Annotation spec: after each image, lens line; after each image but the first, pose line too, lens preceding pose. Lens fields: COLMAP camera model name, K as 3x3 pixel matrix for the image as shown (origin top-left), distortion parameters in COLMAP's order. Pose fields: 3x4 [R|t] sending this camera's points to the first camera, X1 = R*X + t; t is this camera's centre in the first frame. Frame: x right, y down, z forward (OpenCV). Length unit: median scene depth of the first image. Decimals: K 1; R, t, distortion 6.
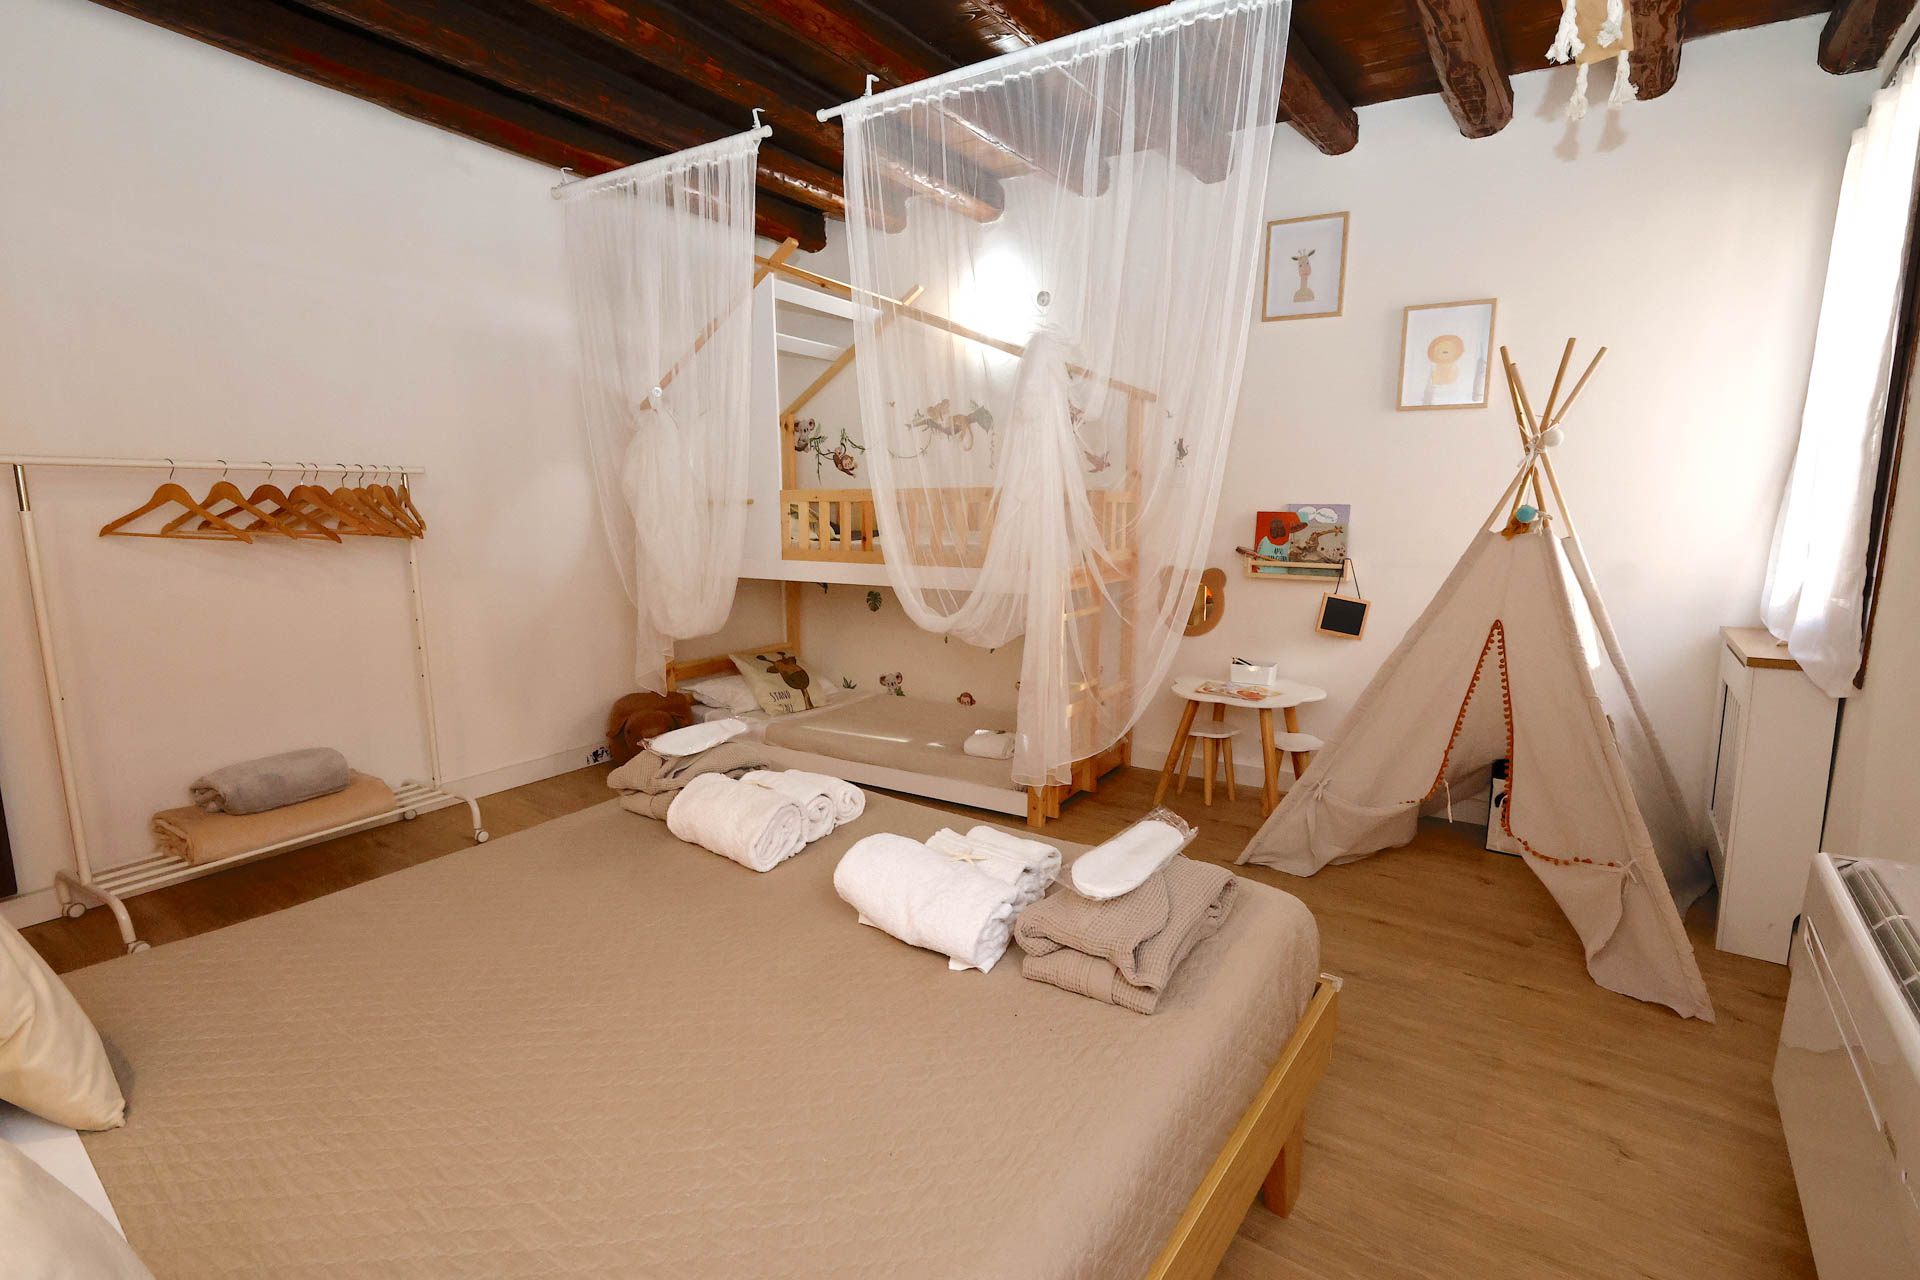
lens RADIAL K [[885.4, 0, 952.2], [0, 885.4, 649.8], [0, 0, 1]] dist [-0.011355, 0.004504]
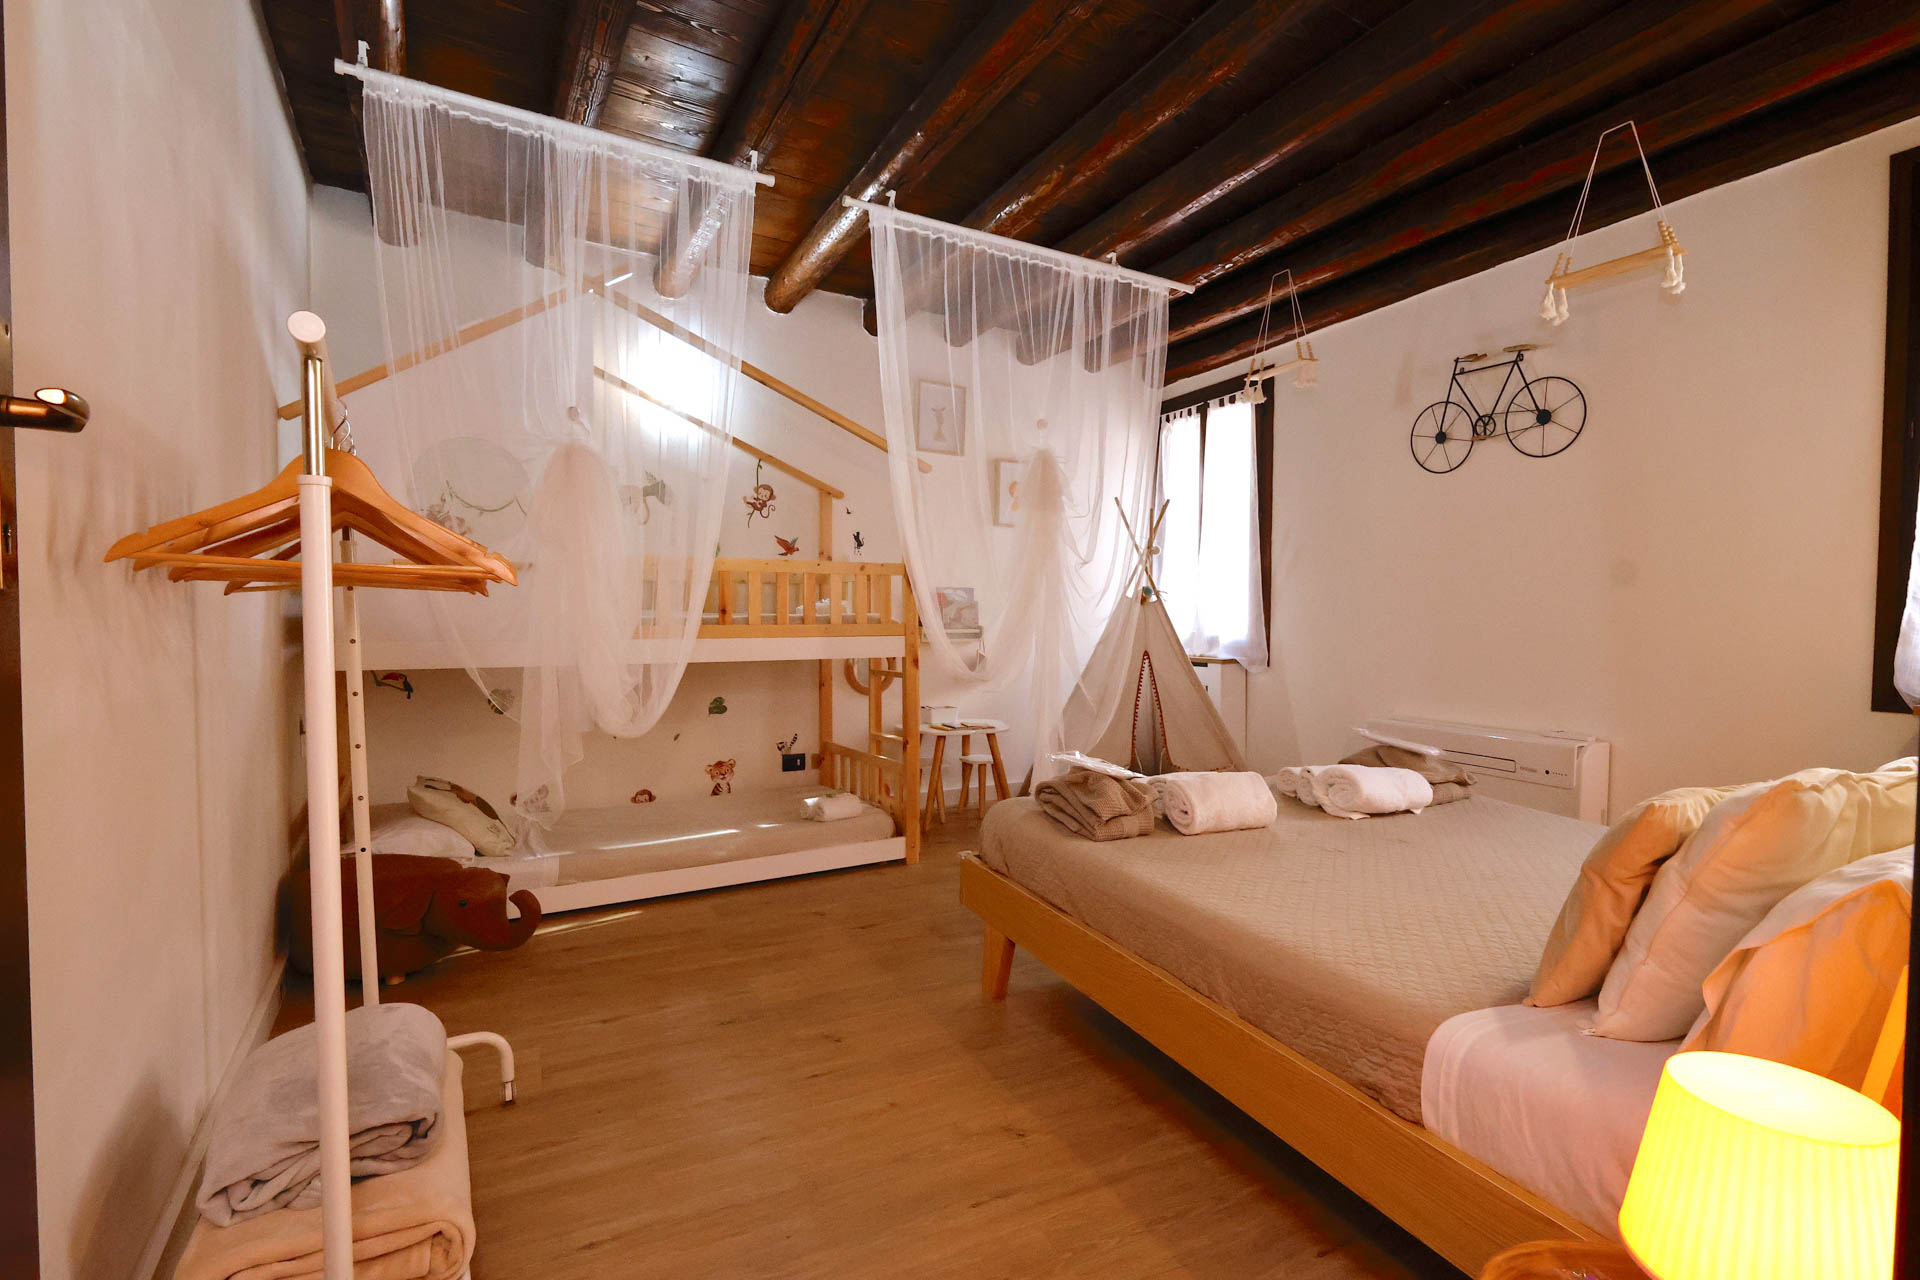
lens RADIAL K [[885.4, 0, 952.2], [0, 885.4, 649.8], [0, 0, 1]] dist [-0.011355, 0.004504]
pose [[0.473945, -0.031529, 0.879990, -0.809205], [0.144155, 0.988654, -0.042216, -0.011489], [-0.868675, 0.146863, 0.473113, 0.372064]]
